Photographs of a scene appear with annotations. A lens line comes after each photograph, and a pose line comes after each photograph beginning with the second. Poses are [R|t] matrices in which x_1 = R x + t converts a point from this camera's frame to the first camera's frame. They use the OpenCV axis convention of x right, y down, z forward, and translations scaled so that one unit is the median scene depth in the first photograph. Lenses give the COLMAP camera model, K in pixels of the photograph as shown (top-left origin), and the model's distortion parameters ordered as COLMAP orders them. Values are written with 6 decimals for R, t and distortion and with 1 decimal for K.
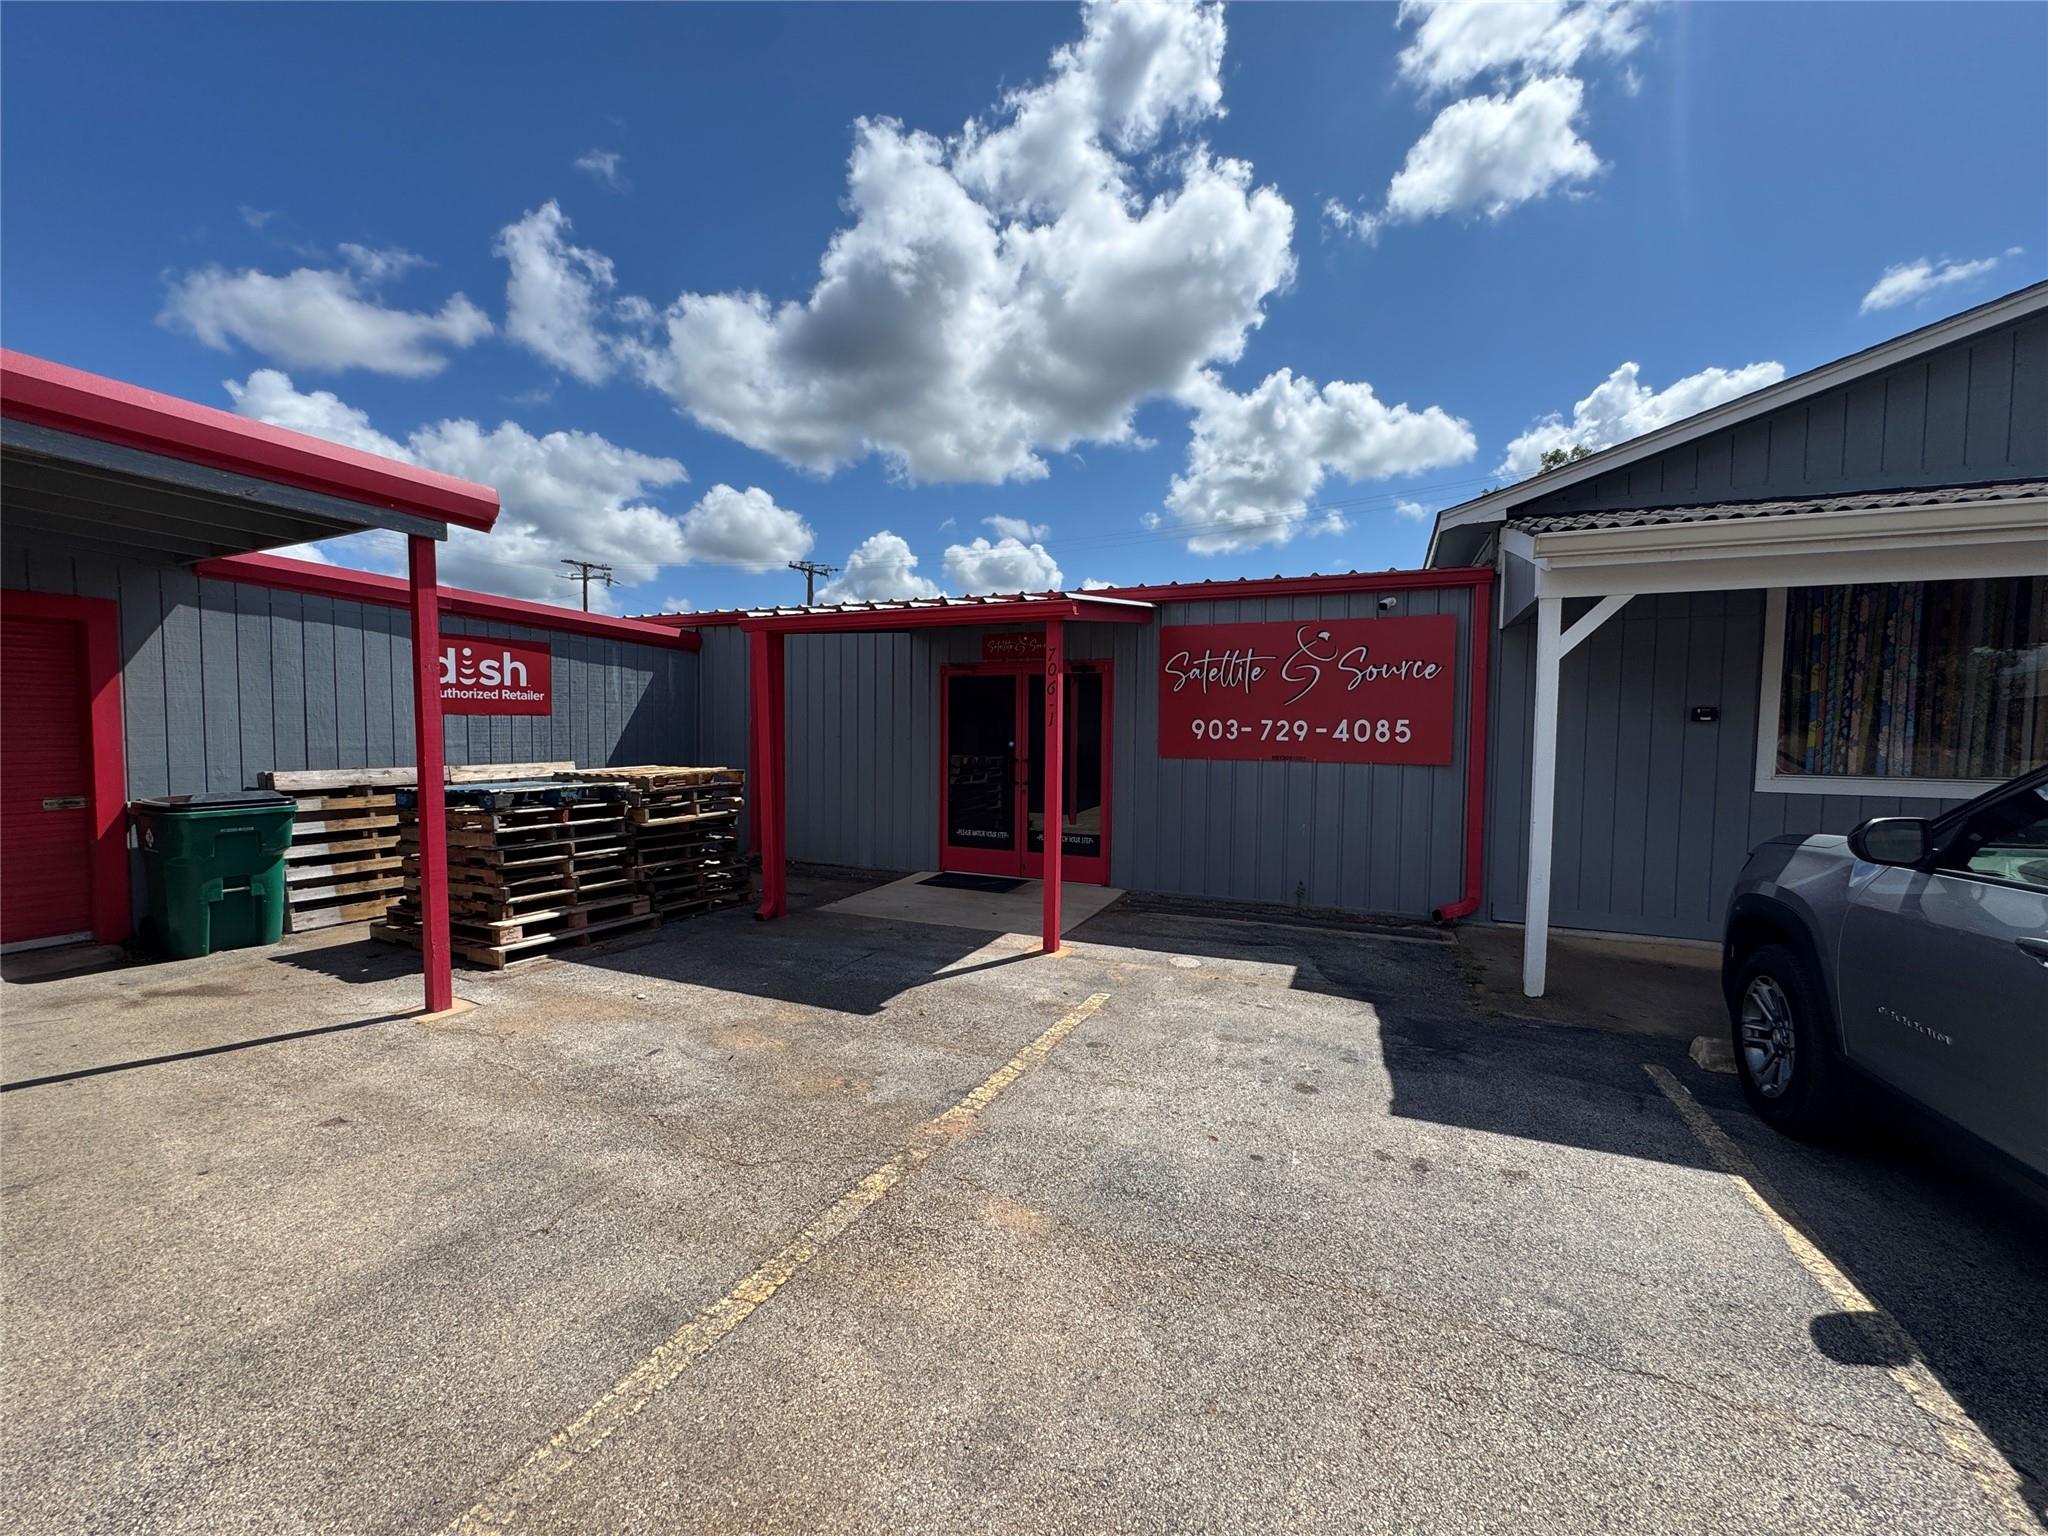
lens RADIAL K [[821.4, 0, 1025.4], [0, 821.4, 768.4], [0, 0, 1]] dist [-0.006931, 0.001461]
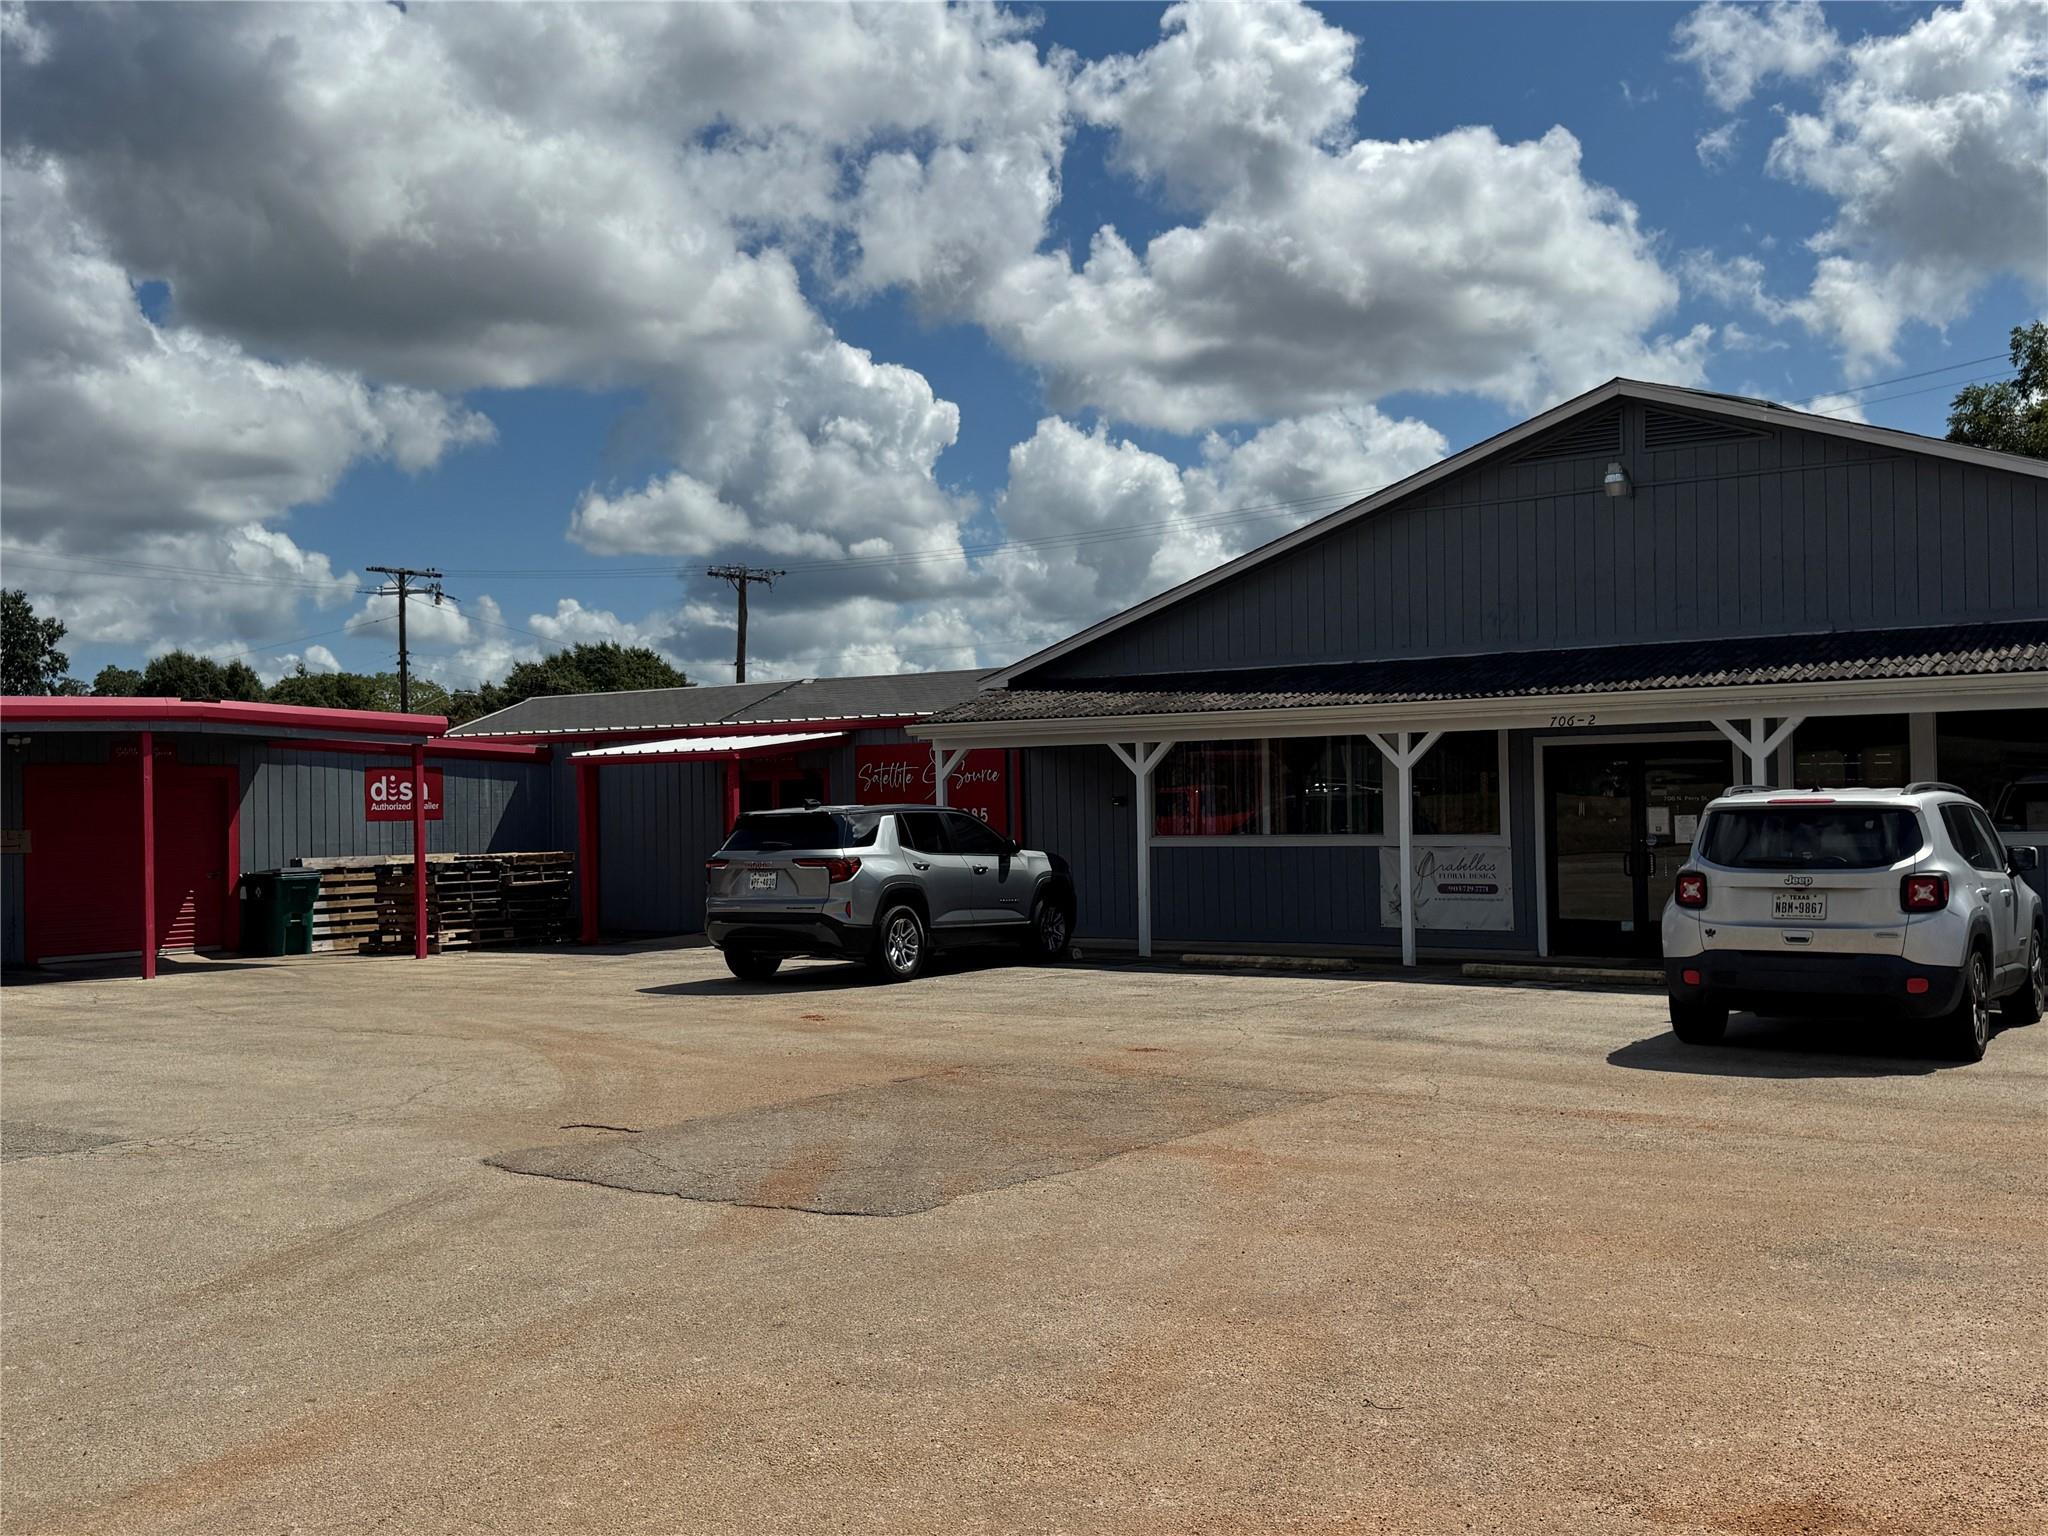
lens RADIAL K [[1859.0, 0, 1038.6], [0, 1859.0, 777.3], [0, 0, 1]] dist [0.082681, -0.220683]
pose [[0.988902, -0.030850, -0.145331, 1.103338], [0.020862, 0.997346, -0.069758, 0.132506], [0.147097, 0.065952, 0.986921, -2.489368]]
